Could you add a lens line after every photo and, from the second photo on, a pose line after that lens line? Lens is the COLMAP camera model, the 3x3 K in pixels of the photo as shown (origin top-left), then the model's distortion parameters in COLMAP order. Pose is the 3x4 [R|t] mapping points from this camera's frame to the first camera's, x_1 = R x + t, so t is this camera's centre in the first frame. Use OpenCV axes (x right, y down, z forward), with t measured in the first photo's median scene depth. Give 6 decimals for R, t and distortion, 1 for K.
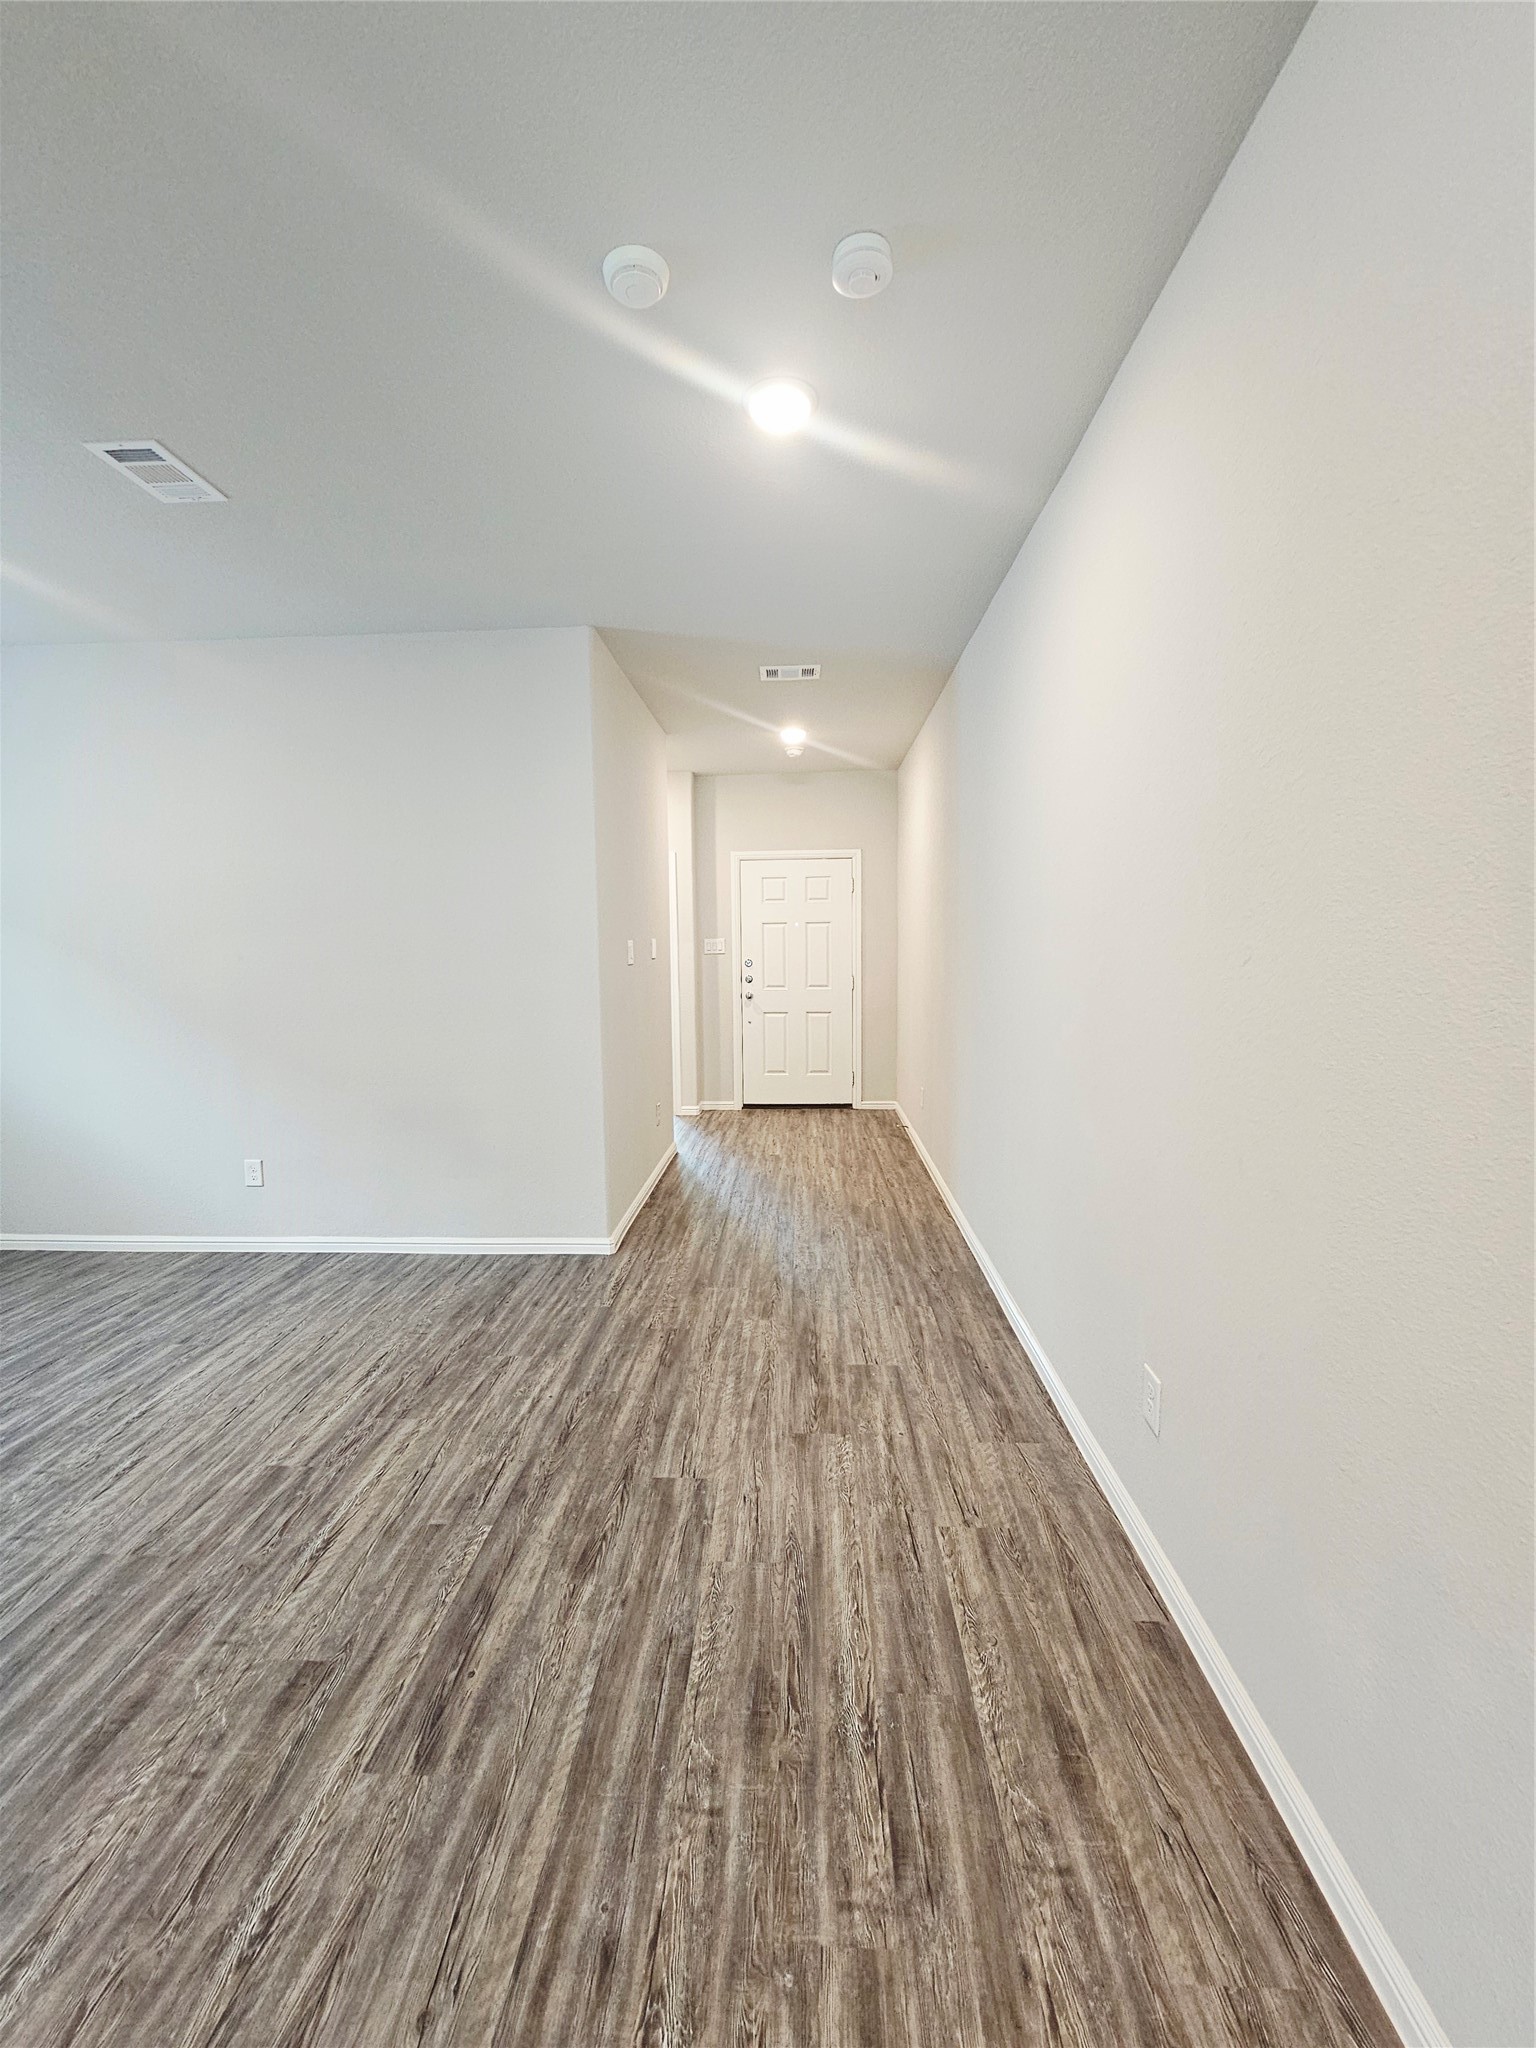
lens RADIAL K [[837.9, 0, 754.2], [0, 837.9, 1017.8], [0, 0, 1]] dist [0.006101, -0.004091]
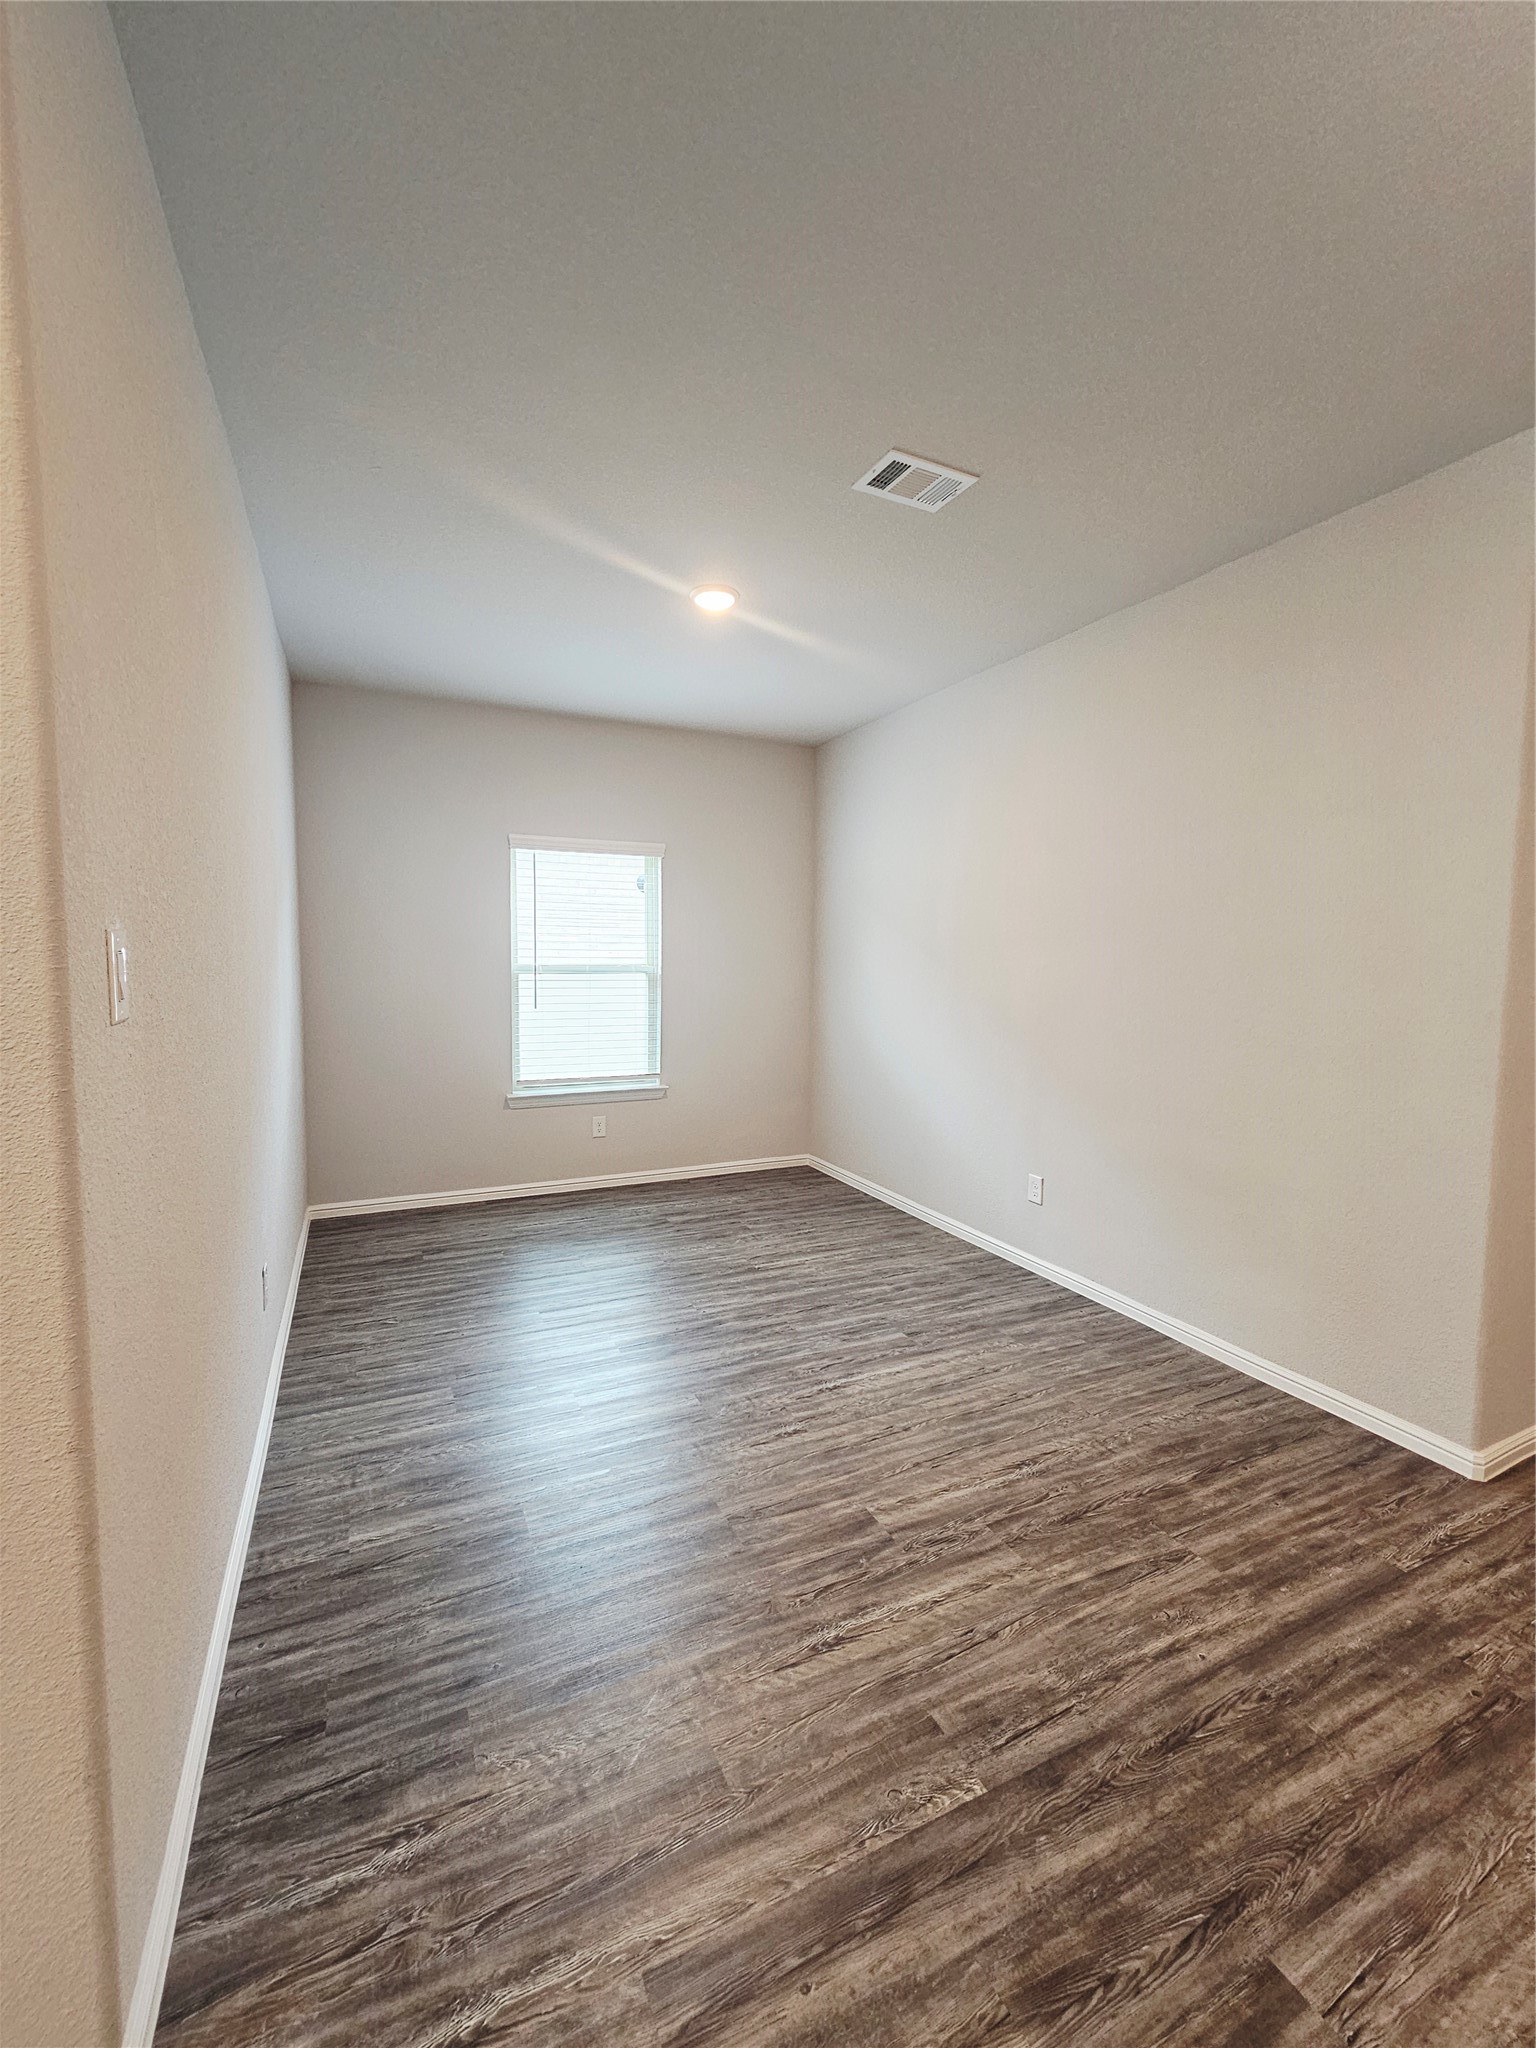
lens RADIAL K [[837.9, 0, 754.2], [0, 837.9, 1017.8], [0, 0, 1]] dist [0.006101, -0.004091]
pose [[0.476470, 0.083359, -0.875230, 0.111252], [-0.093417, 0.994660, 0.043878, -0.033619], [0.874214, 0.060854, 0.481712, 0.331004]]
